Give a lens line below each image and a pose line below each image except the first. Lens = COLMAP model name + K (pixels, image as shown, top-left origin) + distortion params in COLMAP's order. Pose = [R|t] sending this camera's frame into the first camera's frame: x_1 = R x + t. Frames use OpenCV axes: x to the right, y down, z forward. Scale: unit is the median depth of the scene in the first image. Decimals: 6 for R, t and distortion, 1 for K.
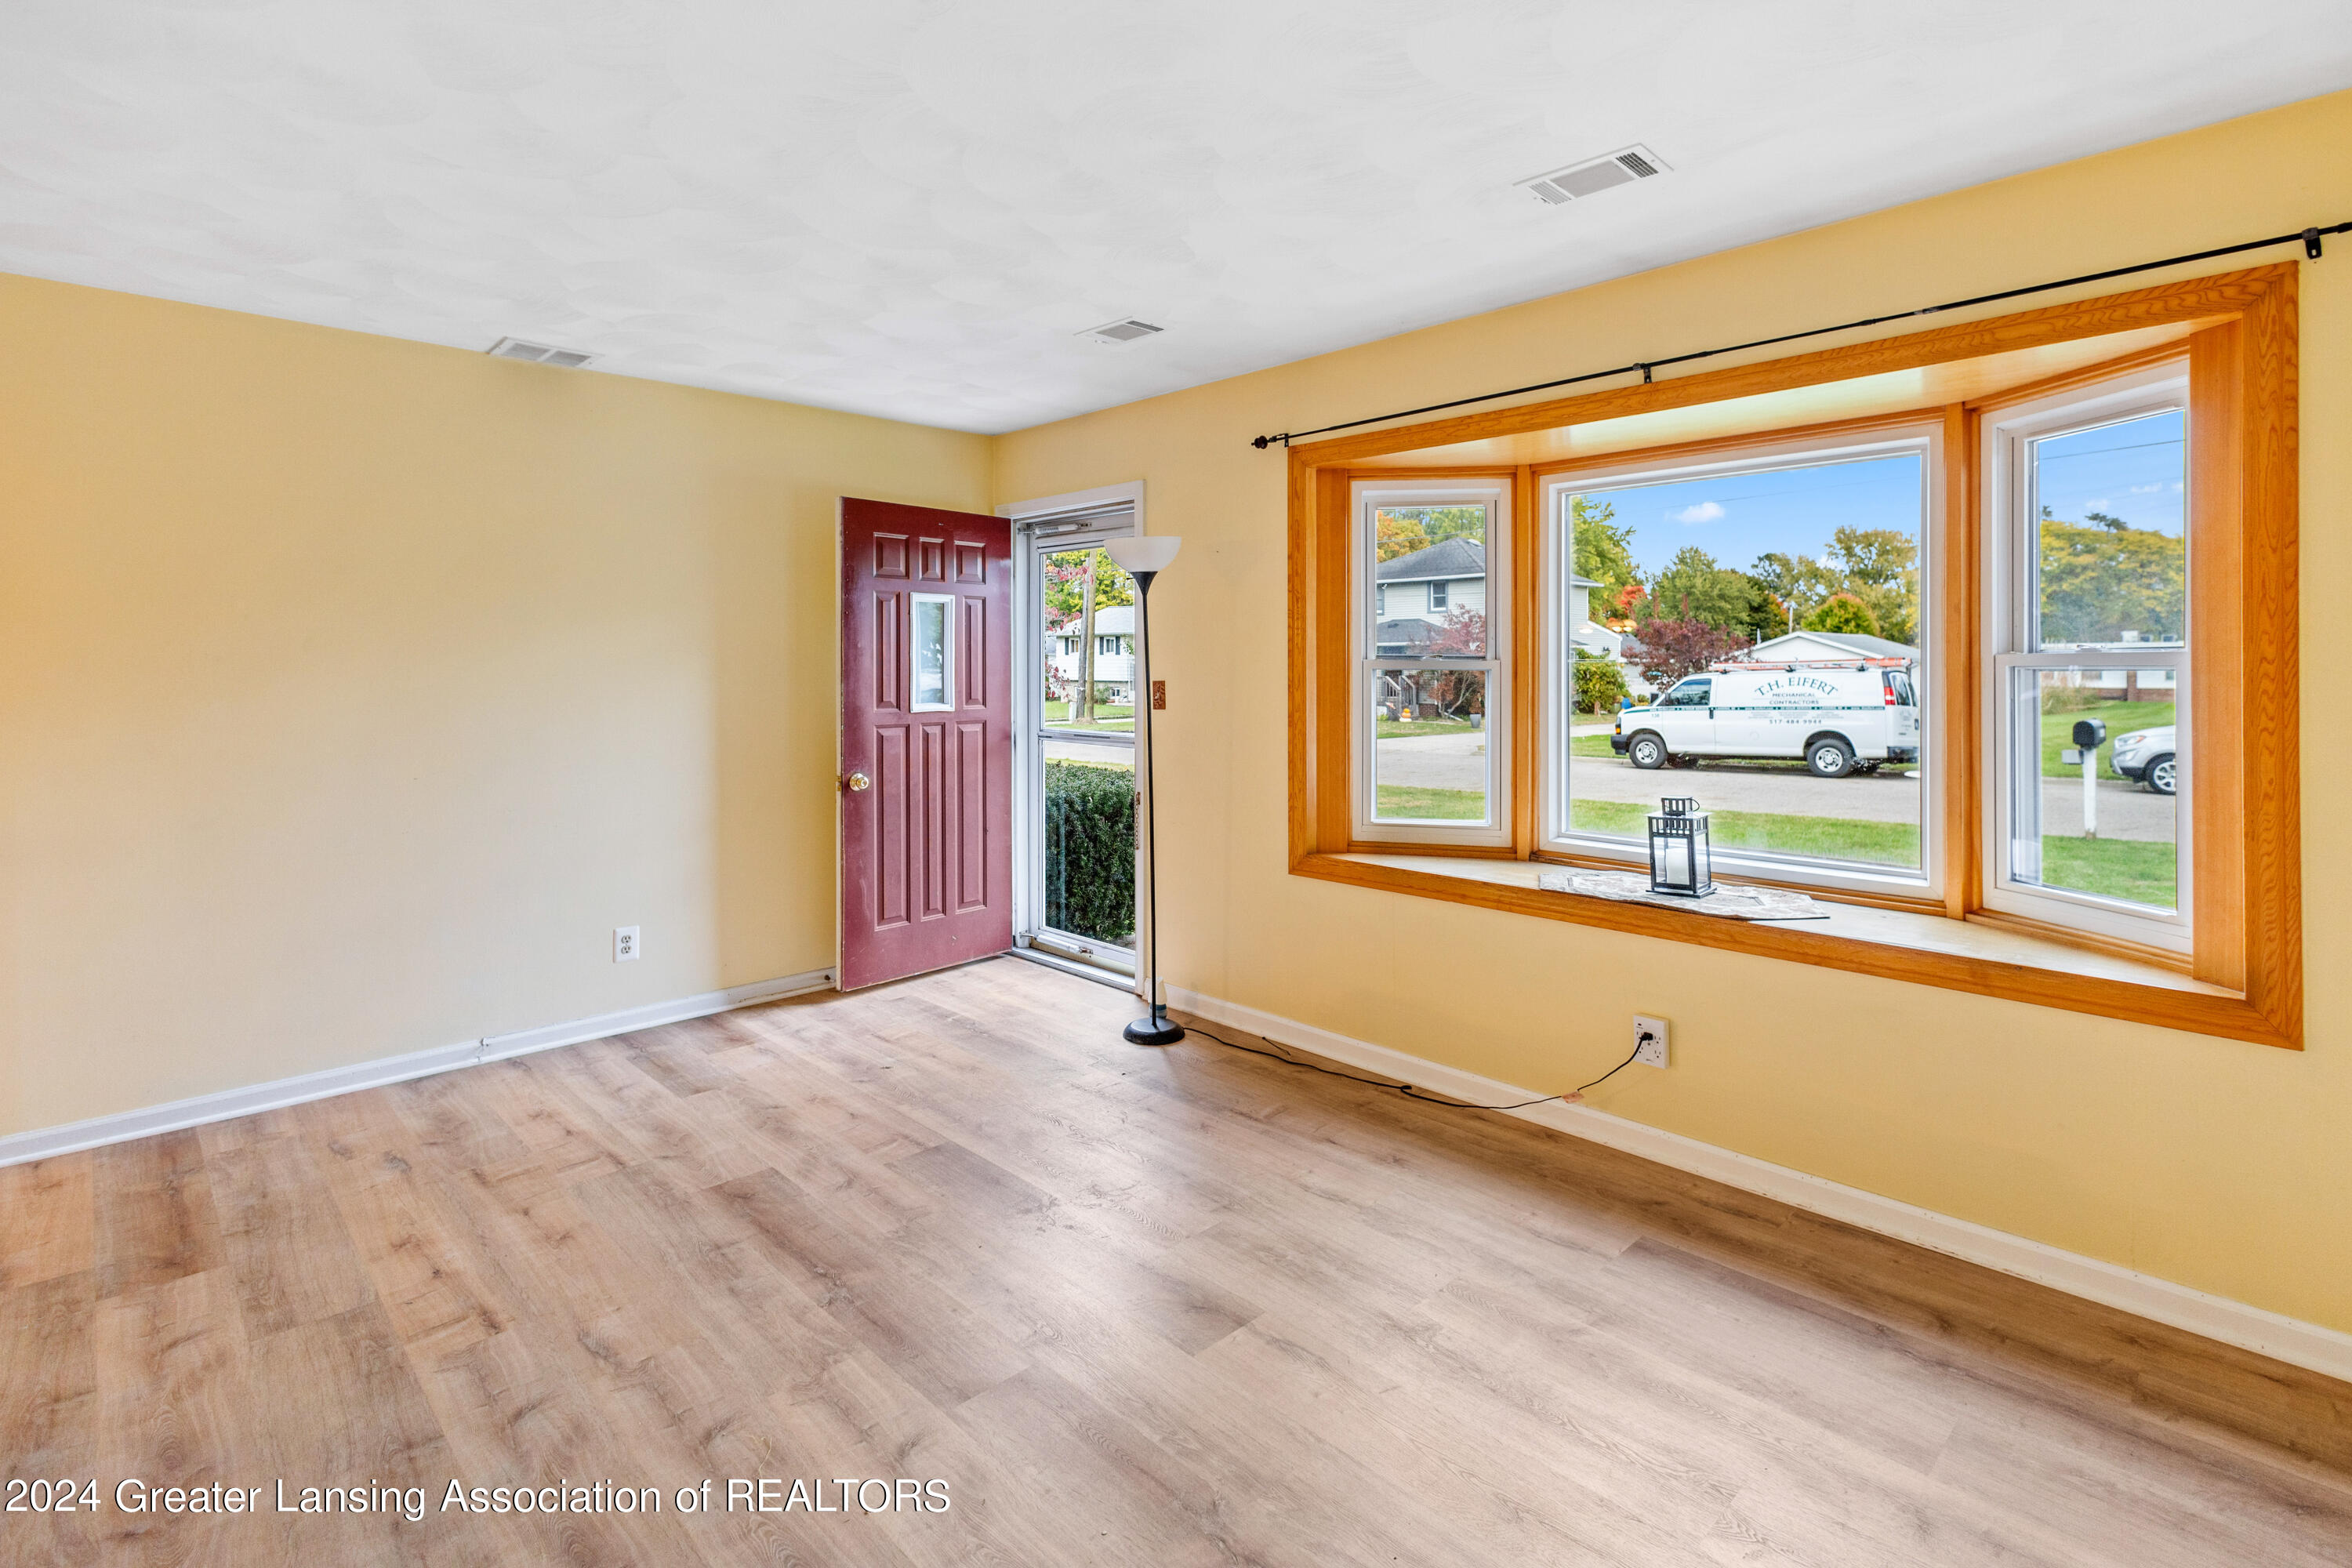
lens RADIAL K [[1106.8, 0, 1176.4], [0, 1106.8, 660.9], [0, 0, 1]] dist [-0.000711, -0.000036]
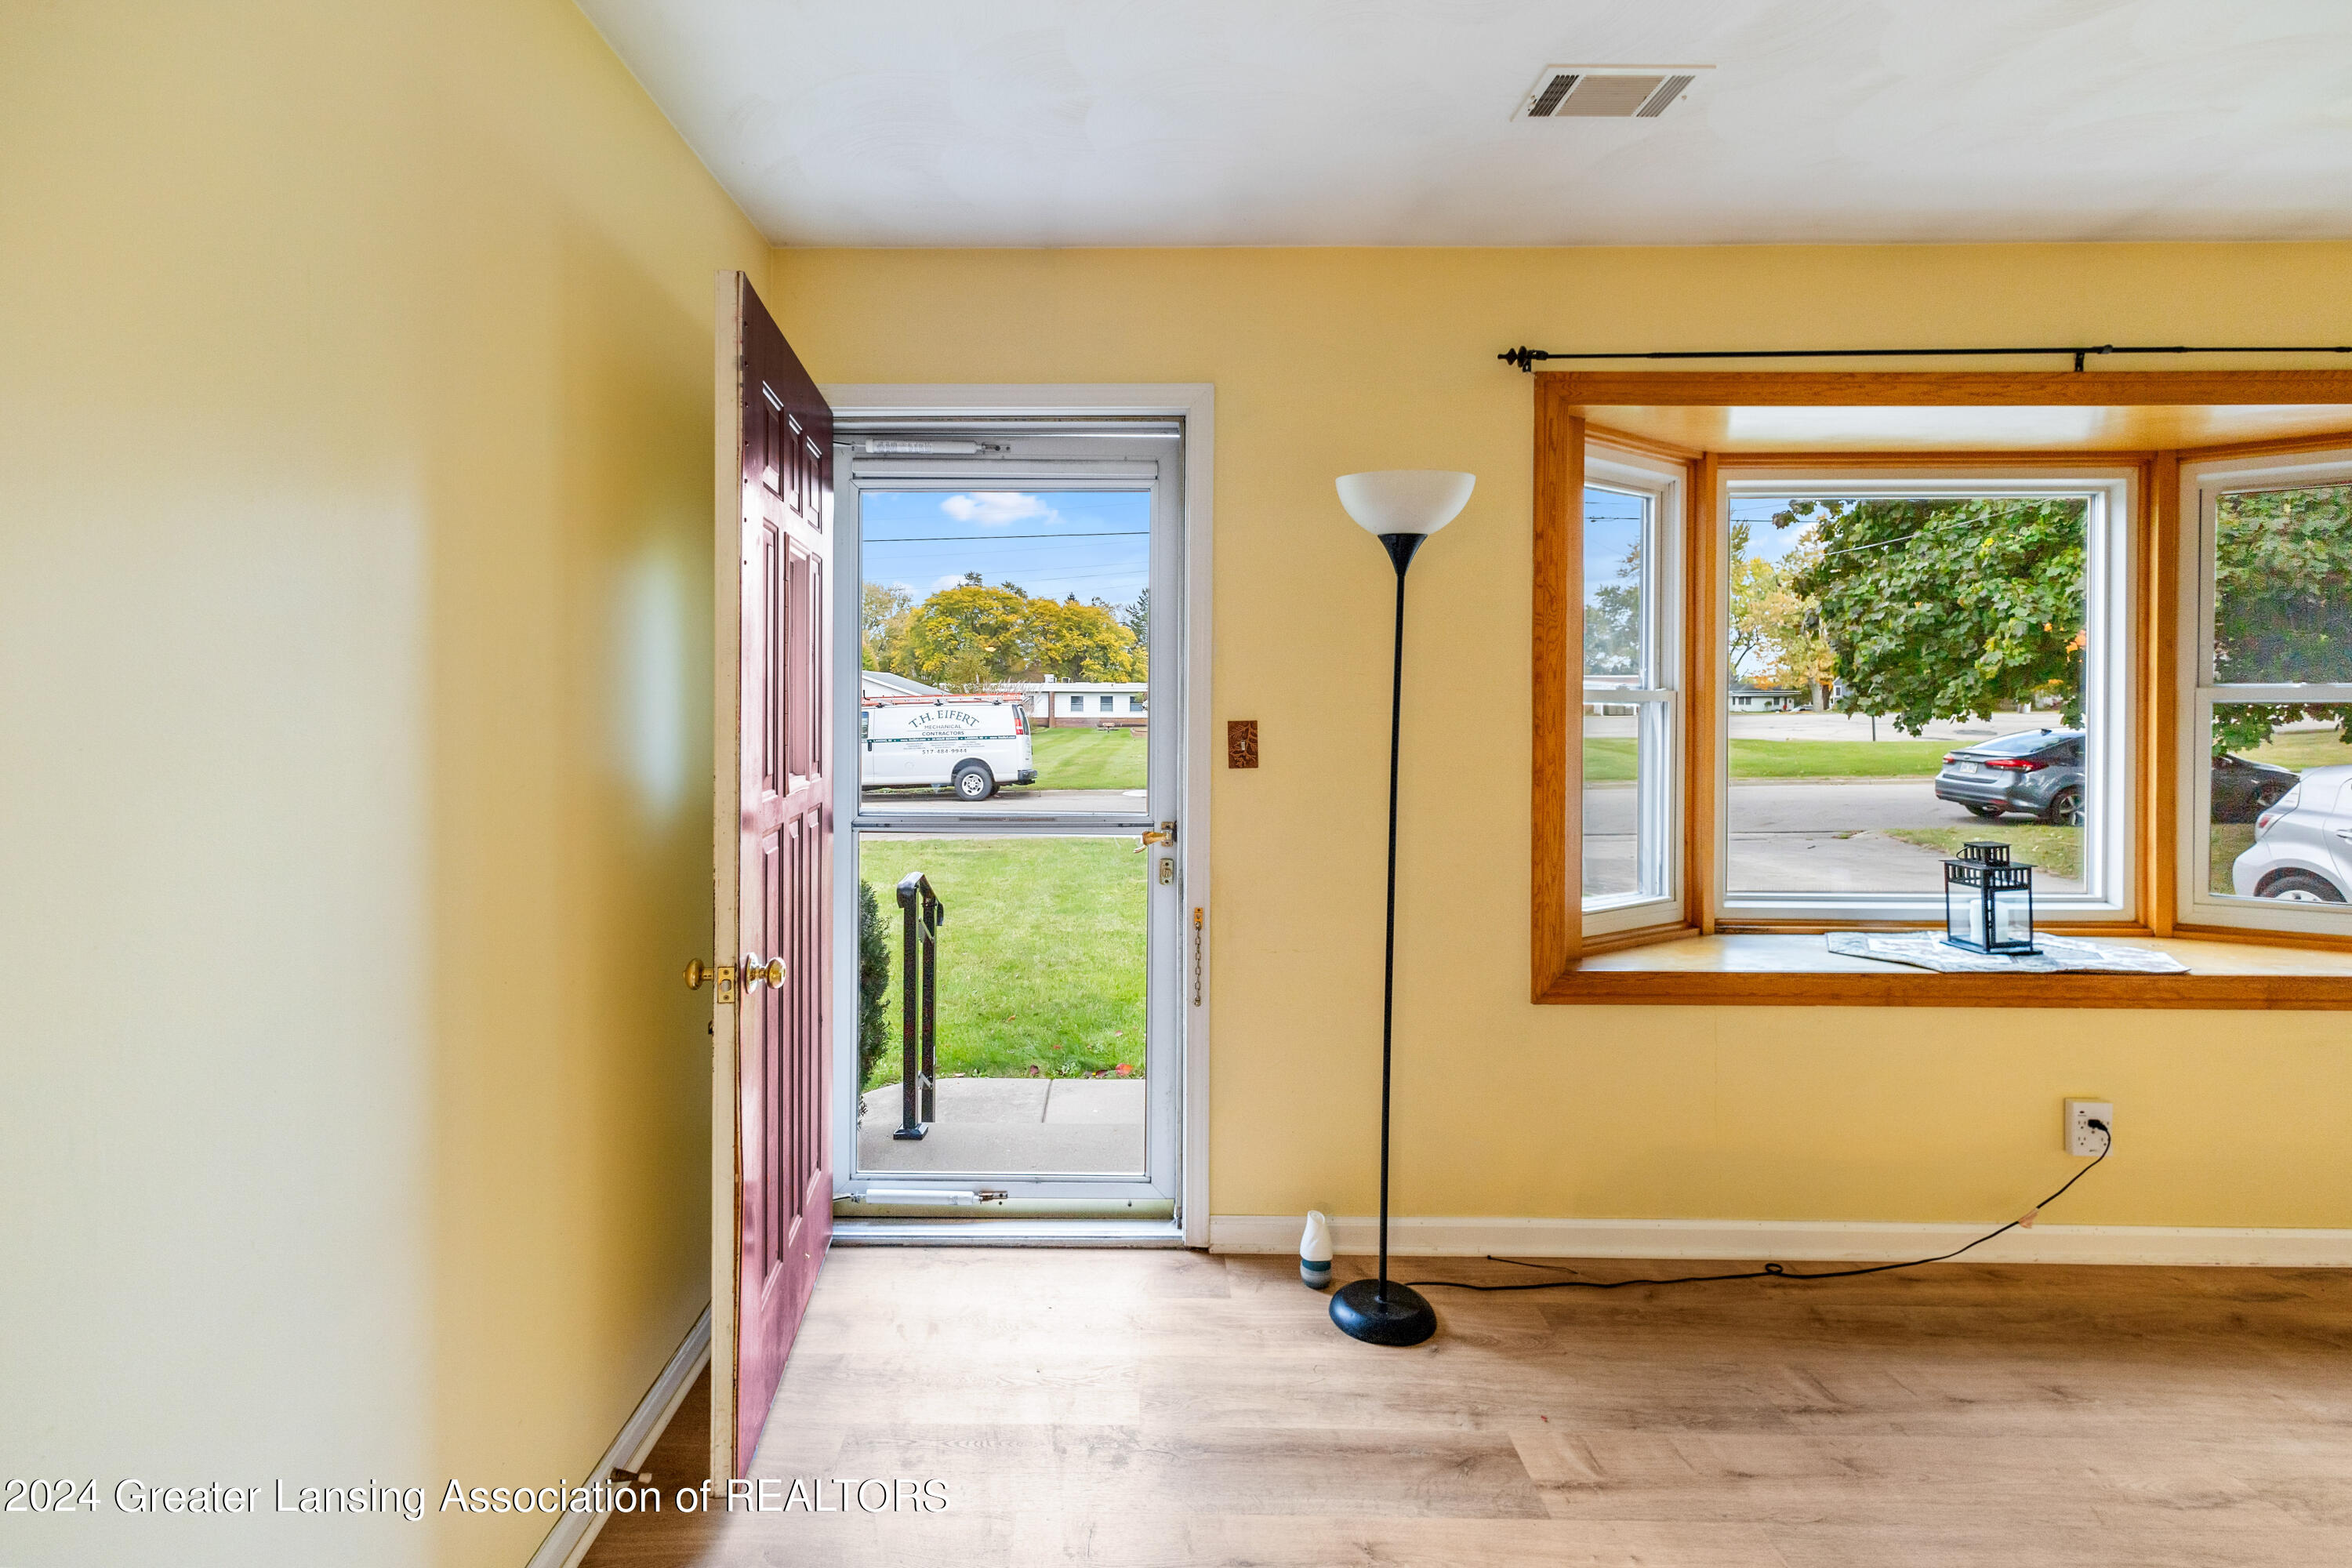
lens RADIAL K [[1116.3, 0, 1175.8], [0, 1116.3, 700.6], [0, 0, 1]] dist [0.001545, -0.000613]
pose [[0.712457, 0.000432, 0.701716, -0.590546], [-0.003935, 0.999987, 0.003380, 0.006257], [-0.701705, -0.005169, 0.712449, 0.741132]]
